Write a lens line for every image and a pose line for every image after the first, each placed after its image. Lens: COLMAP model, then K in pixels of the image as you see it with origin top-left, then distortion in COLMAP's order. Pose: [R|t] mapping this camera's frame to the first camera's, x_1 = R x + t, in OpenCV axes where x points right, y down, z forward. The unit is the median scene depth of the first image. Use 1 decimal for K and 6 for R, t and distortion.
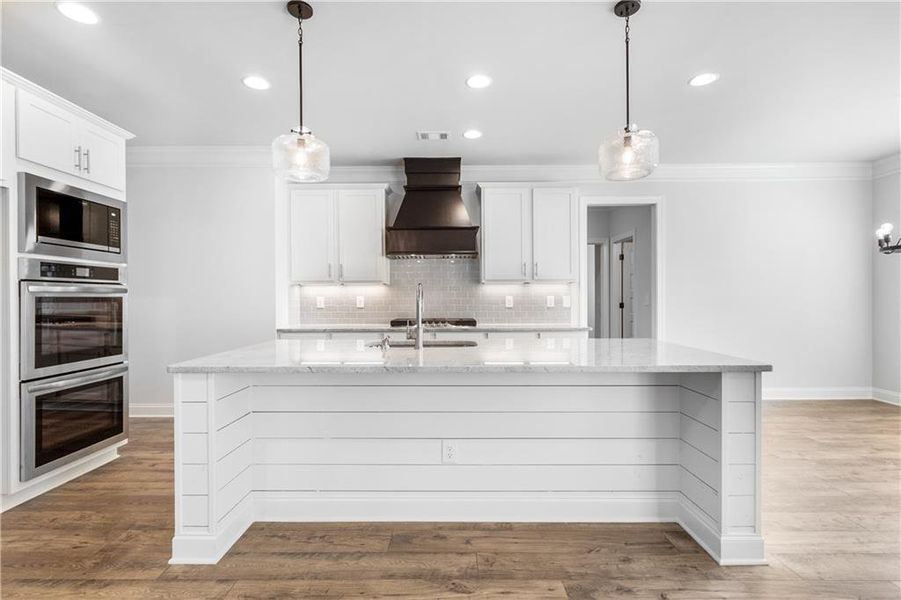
lens RADIAL K [[419.9, 0, 448.8], [0, 419.9, 299.3], [0, 0, 1]] dist [0.000291, -0.000257]
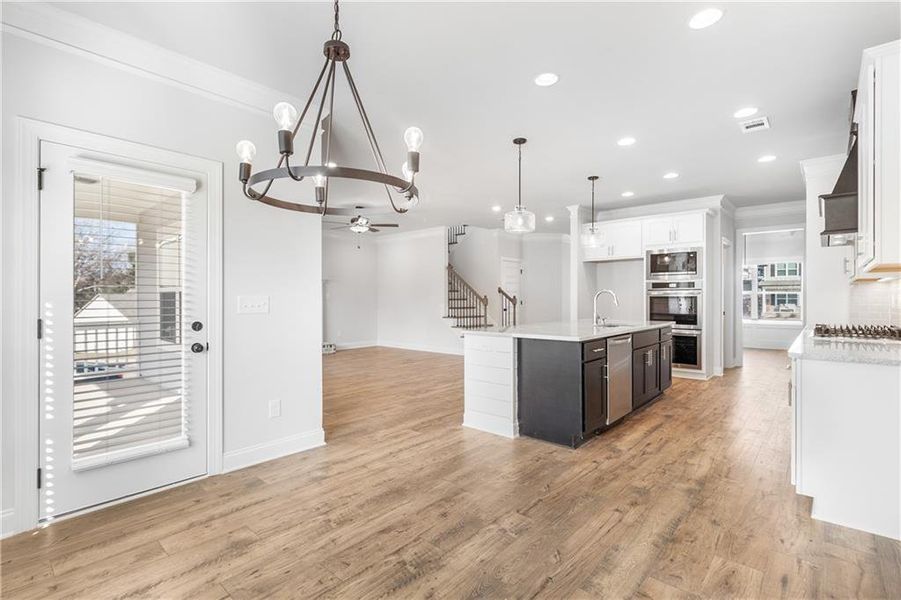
lens RADIAL K [[419.9, 0, 448.8], [0, 419.9, 299.3], [0, 0, 1]] dist [0.000291, -0.000257]
pose [[-0.664240, 0.009308, -0.747462, 1.607561], [0.004097, 0.999953, 0.008811, -0.013731], [0.747508, 0.002791, -0.664247, 1.588166]]
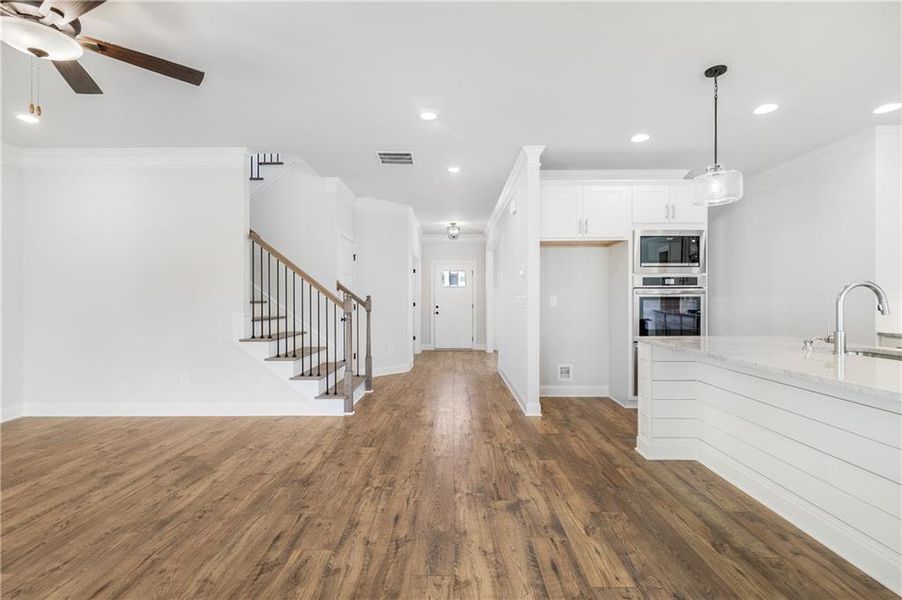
lens RADIAL K [[431.4, 0, 449.1], [0, 431.4, 296.8], [0, 0, 1]] dist [0.001139, 0.000376]
pose [[-0.004597, -0.000341, -0.999989, 0.779962], [-0.000284, 1.000000, -0.000340, -0.004780], [0.999989, 0.000283, -0.004597, 0.159992]]
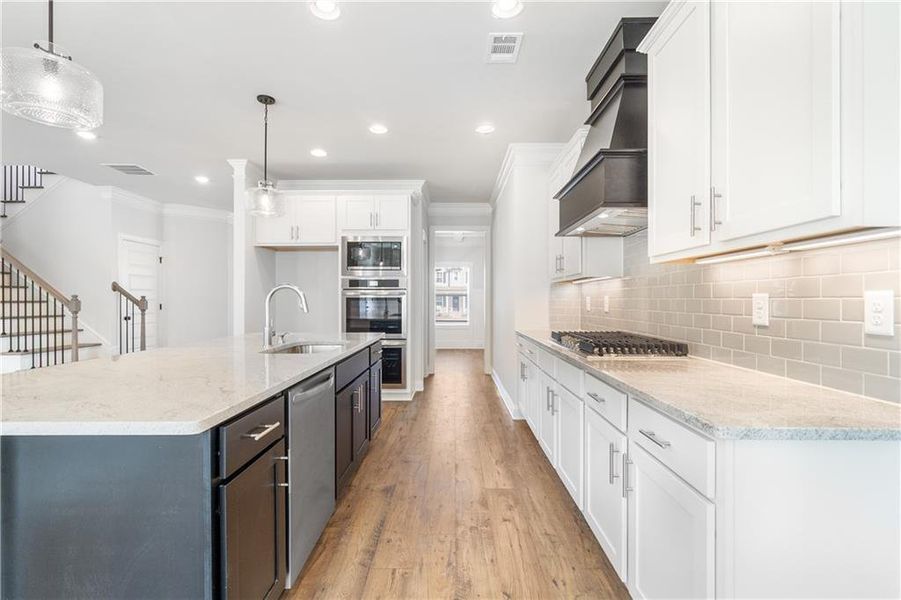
lens RADIAL K [[419.9, 0, 448.8], [0, 419.9, 299.3], [0, 0, 1]] dist [0.000291, -0.000257]
pose [[-0.005074, 0.003732, -0.999980, 0.876919], [-0.002289, 0.999990, 0.003743, -0.005322], [0.999985, 0.002308, -0.005066, 1.311407]]
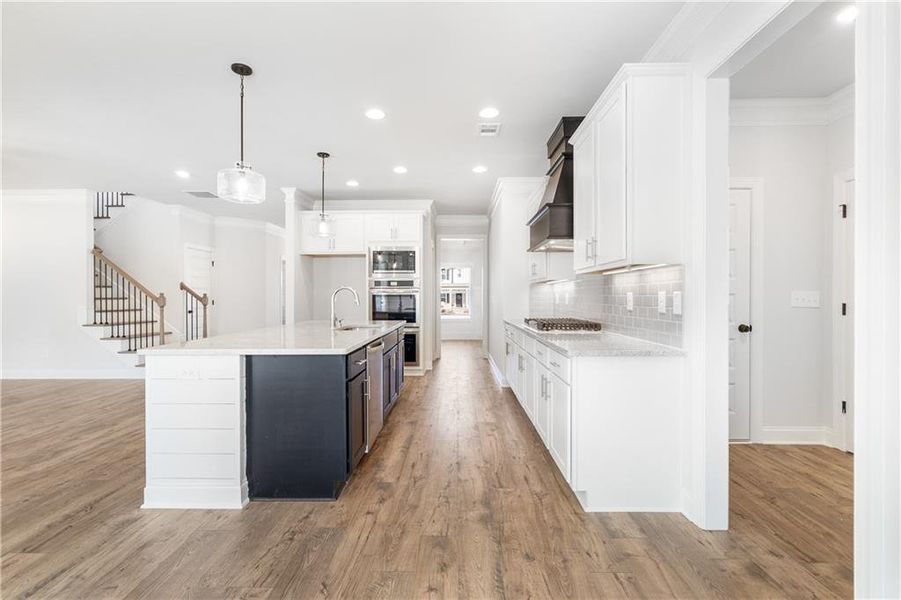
lens RADIAL K [[419.9, 0, 448.8], [0, 419.9, 299.3], [0, 0, 1]] dist [0.000291, -0.000257]
pose [[-0.013097, 0.012046, -0.999842, 1.354642], [-0.000499, 0.999927, 0.012054, -0.007822], [0.999914, 0.000656, -0.013090, 1.311520]]
